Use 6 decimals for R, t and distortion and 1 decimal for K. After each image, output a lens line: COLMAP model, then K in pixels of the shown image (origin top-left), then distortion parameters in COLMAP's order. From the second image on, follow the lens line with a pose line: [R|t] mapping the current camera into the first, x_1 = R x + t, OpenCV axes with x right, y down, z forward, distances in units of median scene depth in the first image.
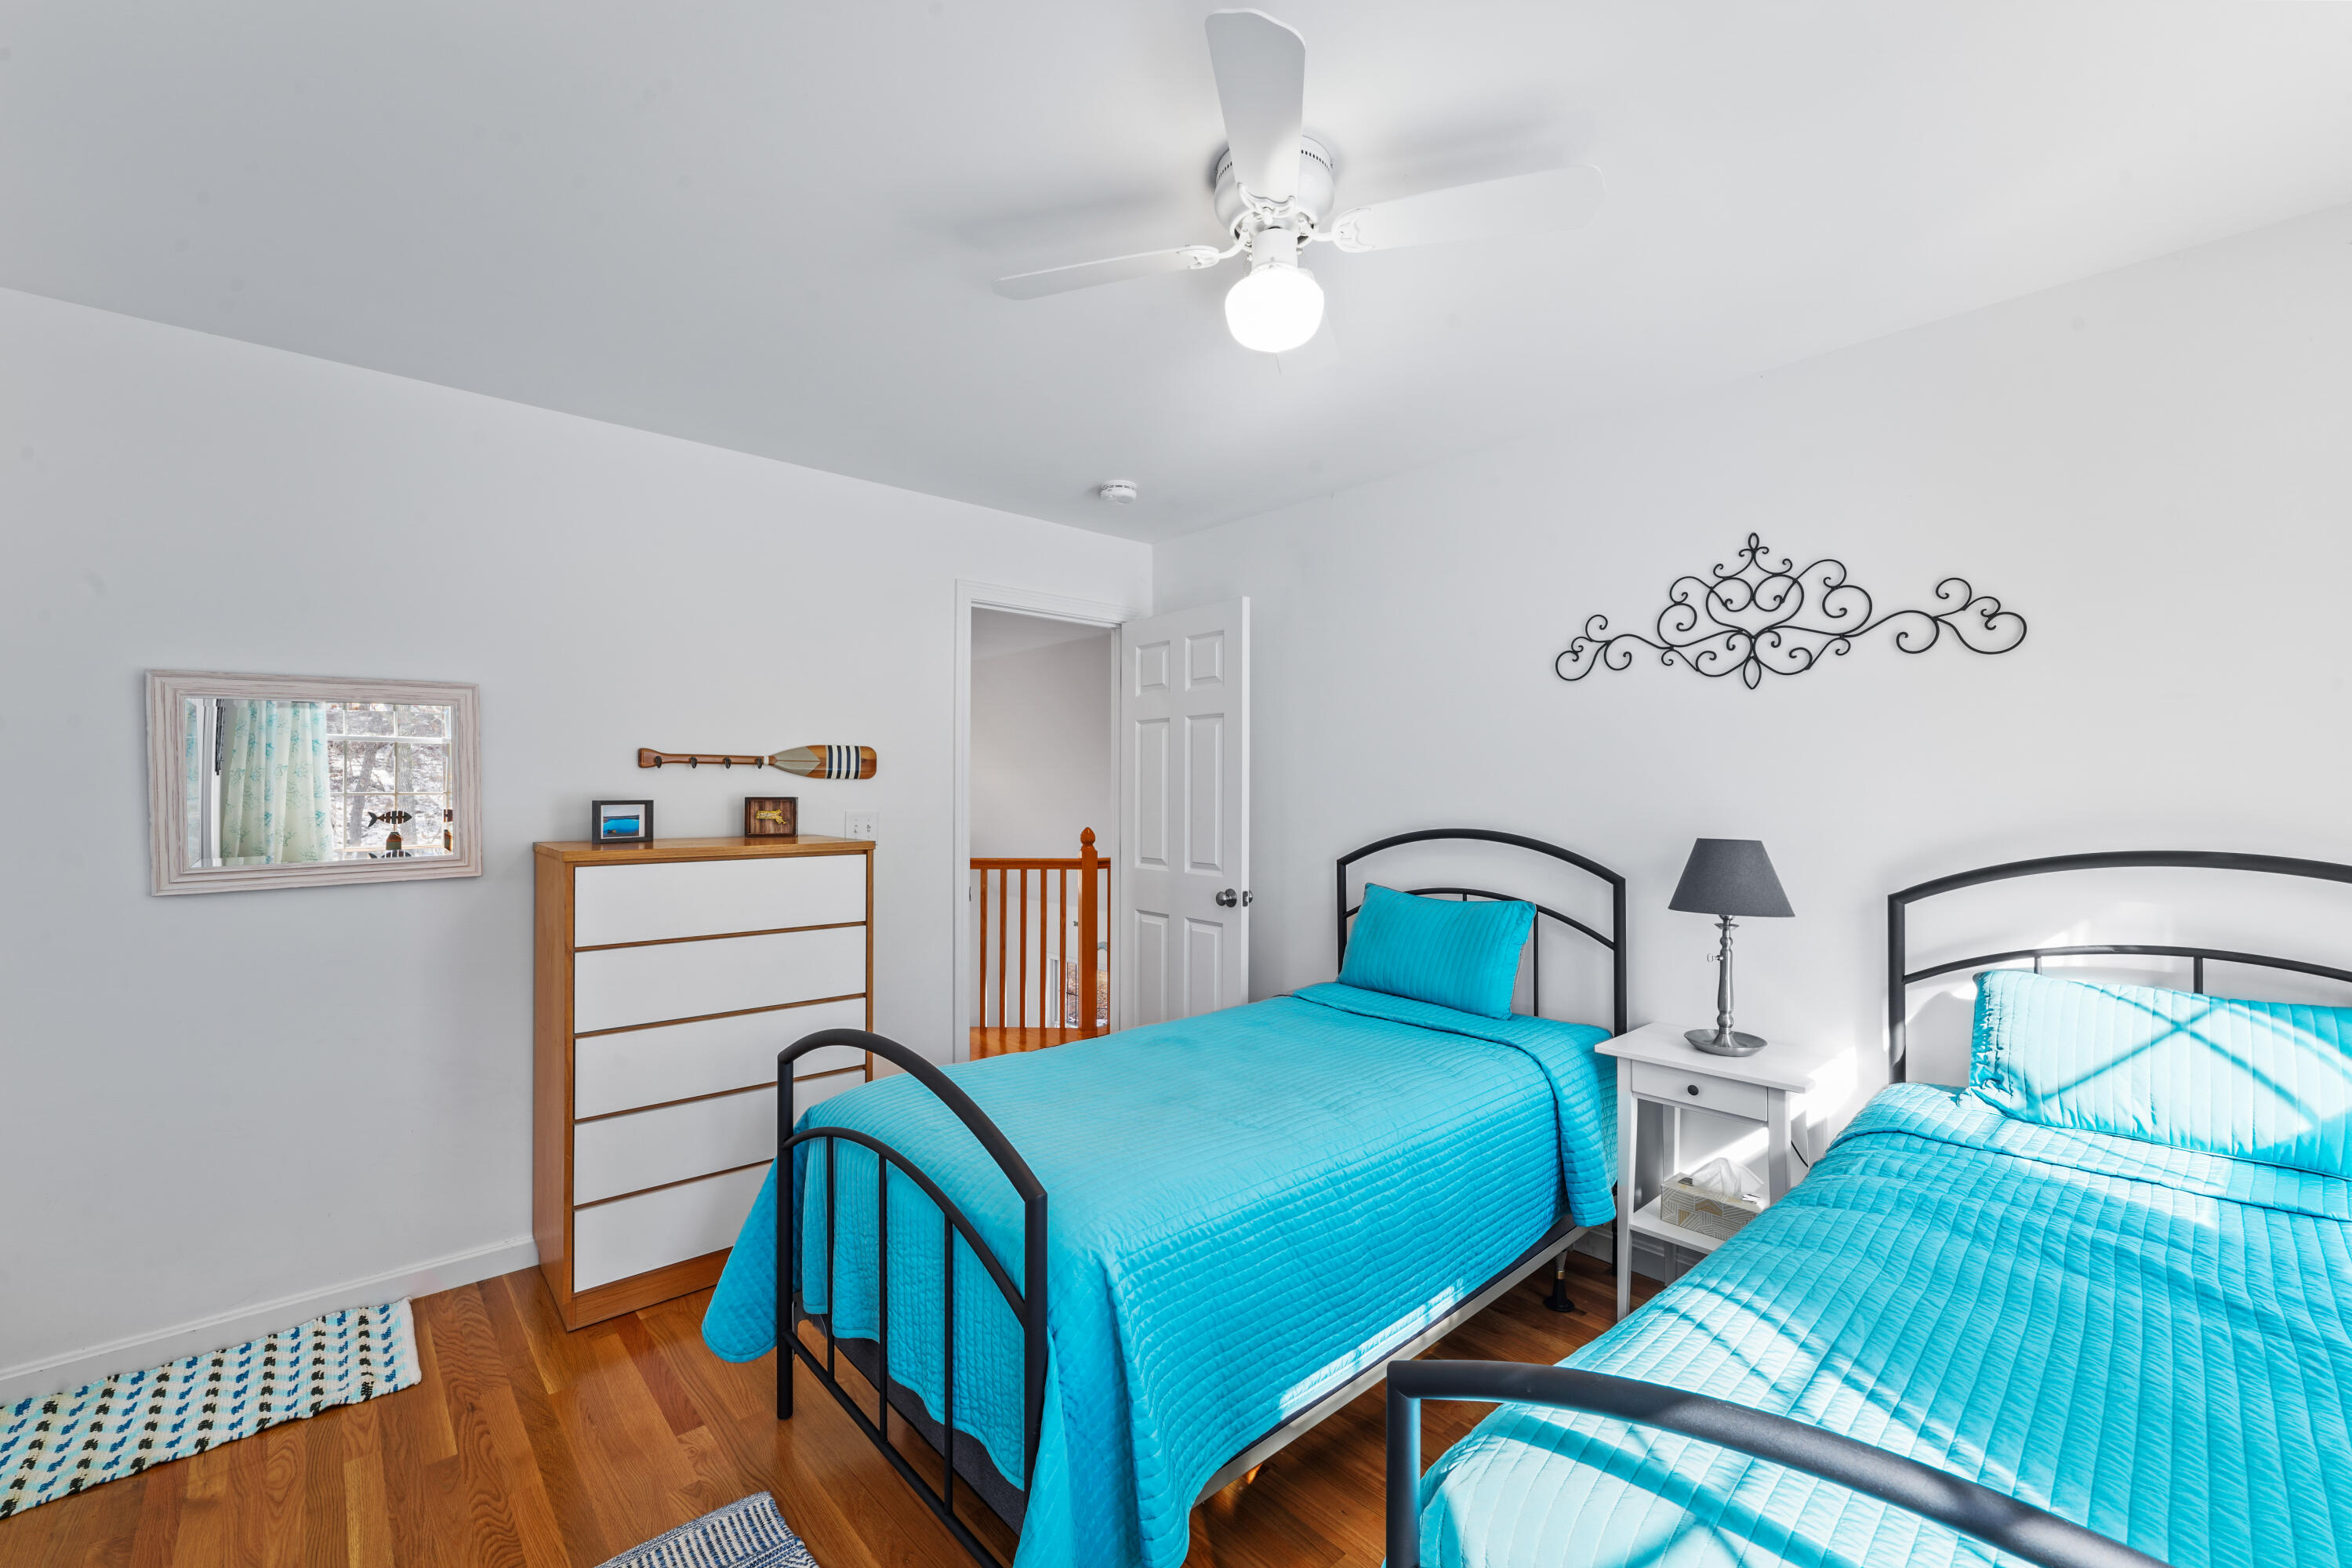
lens RADIAL K [[967.4, 0, 1177.9], [0, 967.4, 788.0], [0, 0, 1]] dist [-0.003013, 0.000166]
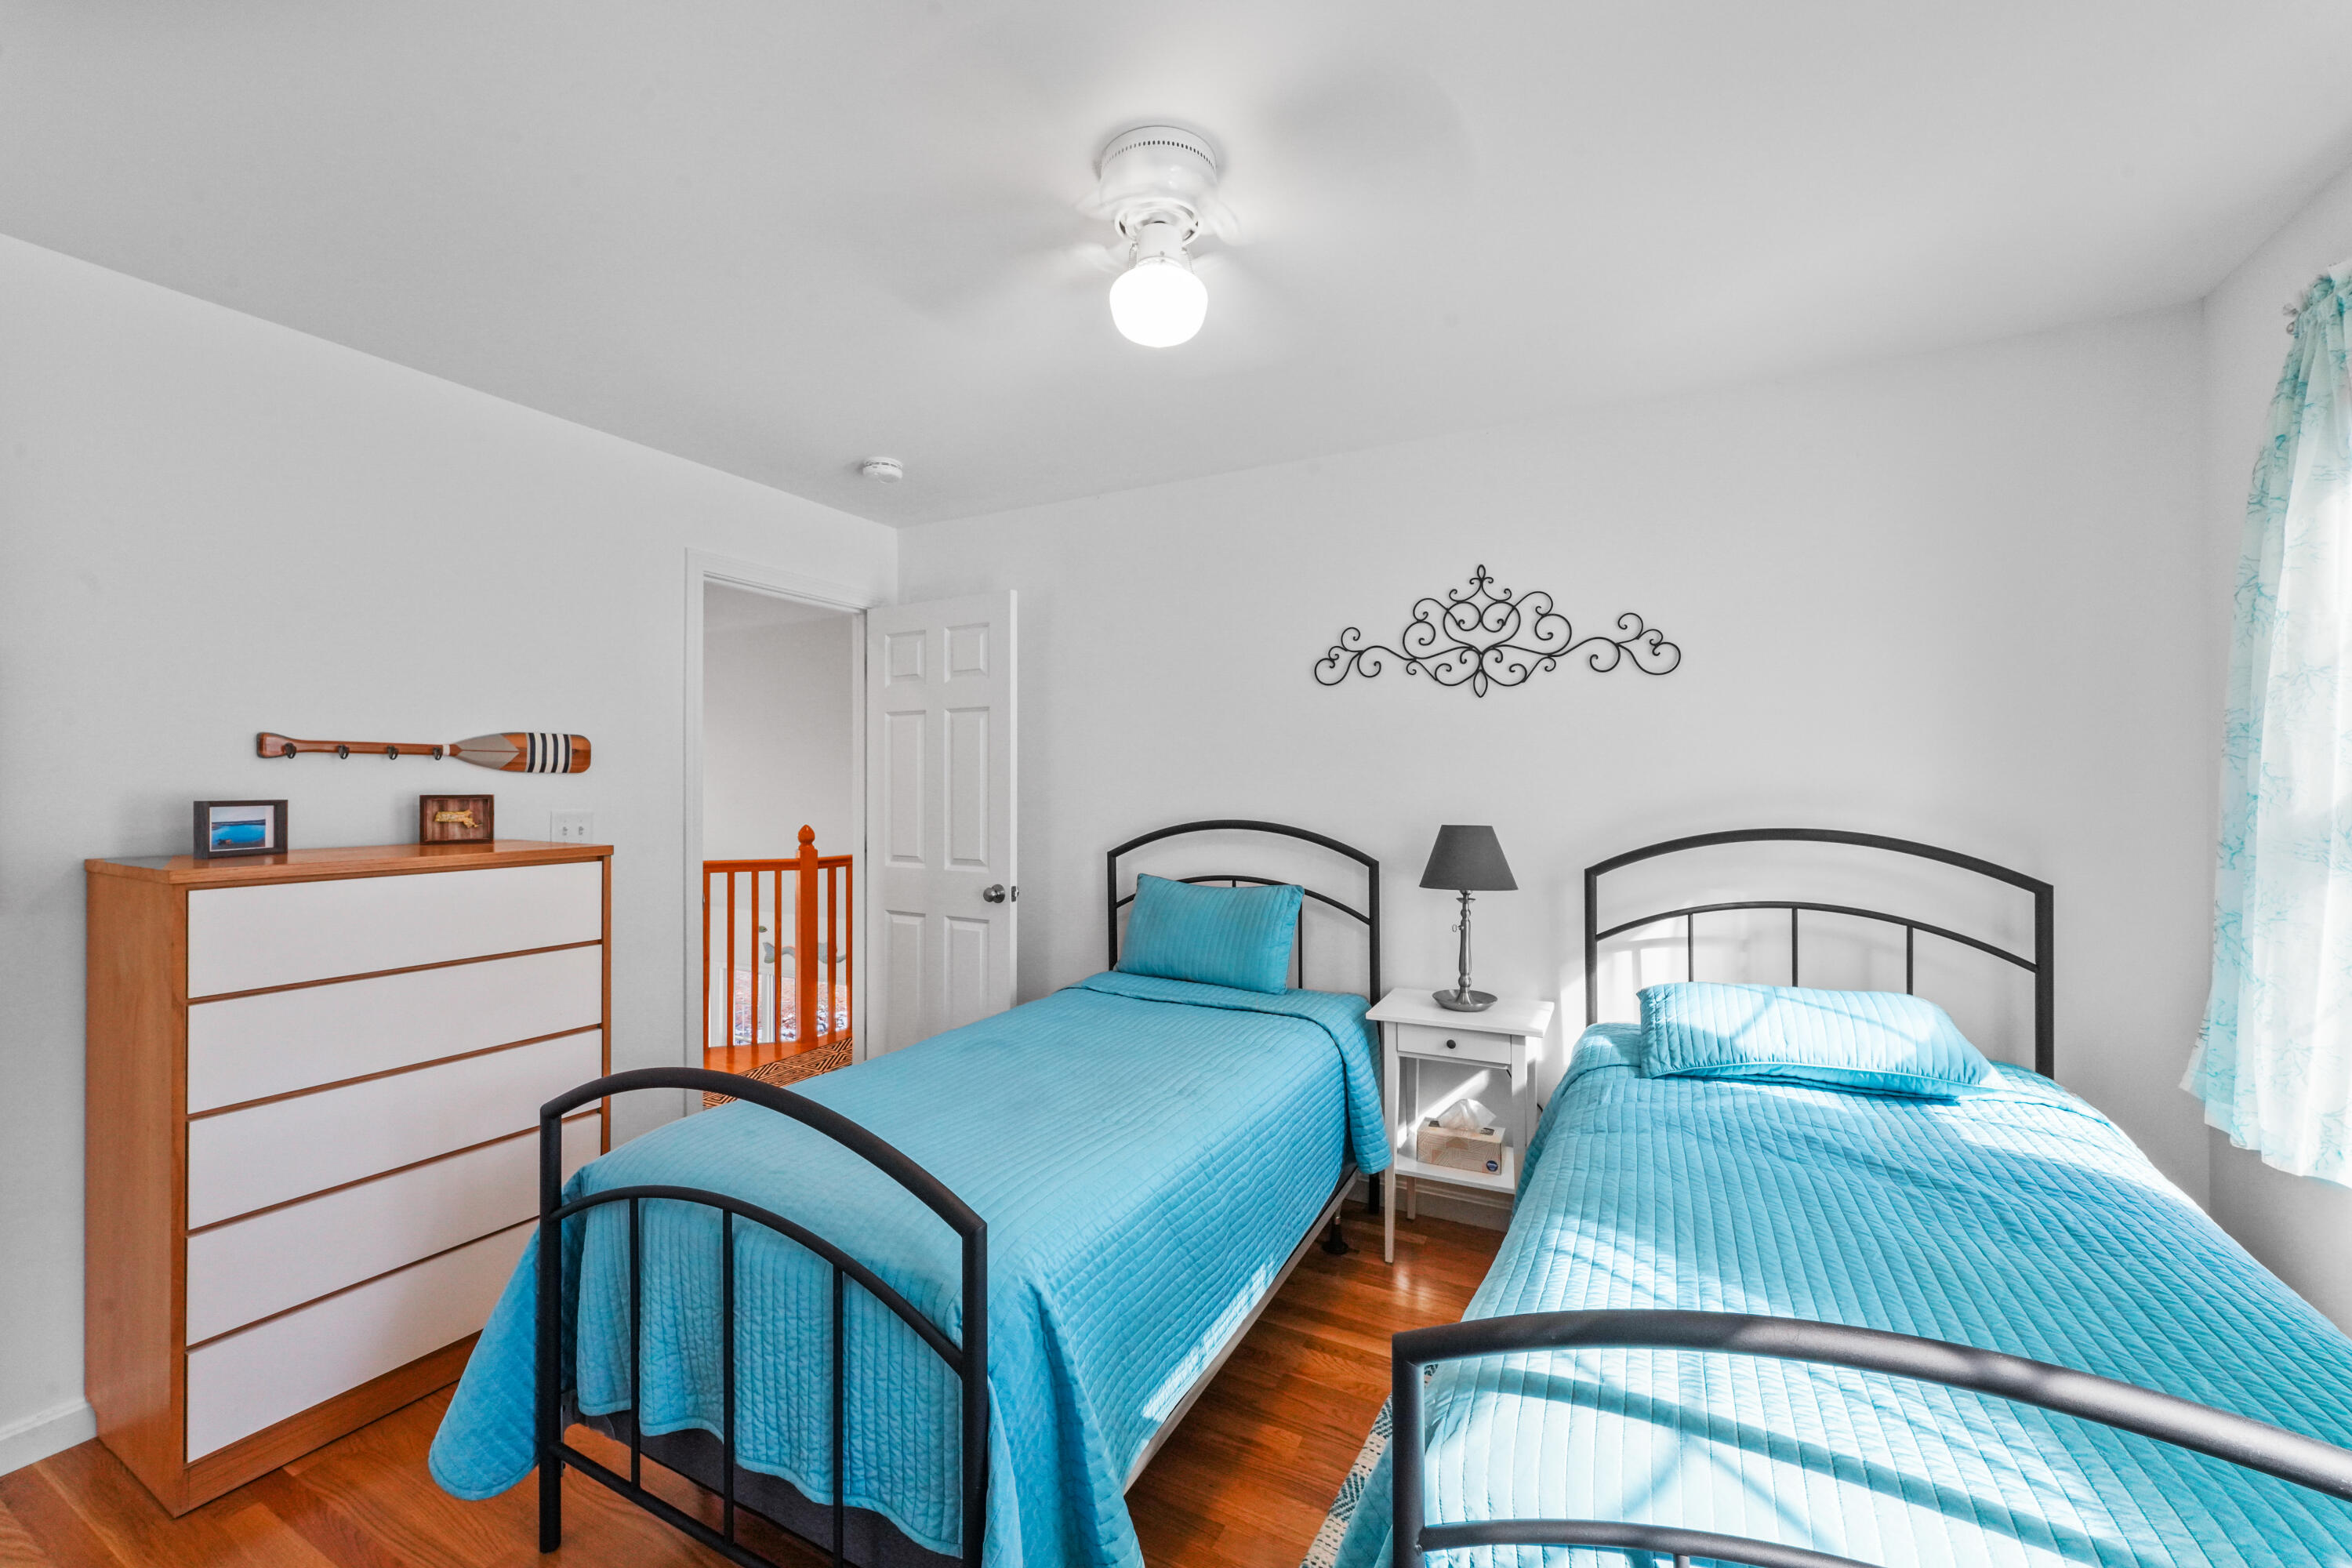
lens RADIAL K [[937.3, 0, 1176.0], [0, 937.3, 784.0], [0, 0, 1]] dist [0.002210, 0.000059]
pose [[0.938918, -0.002923, 0.344129, -0.144635], [0.002318, 0.999995, 0.002169, -0.000134], [-0.344134, -0.001239, 0.938920, 0.053277]]
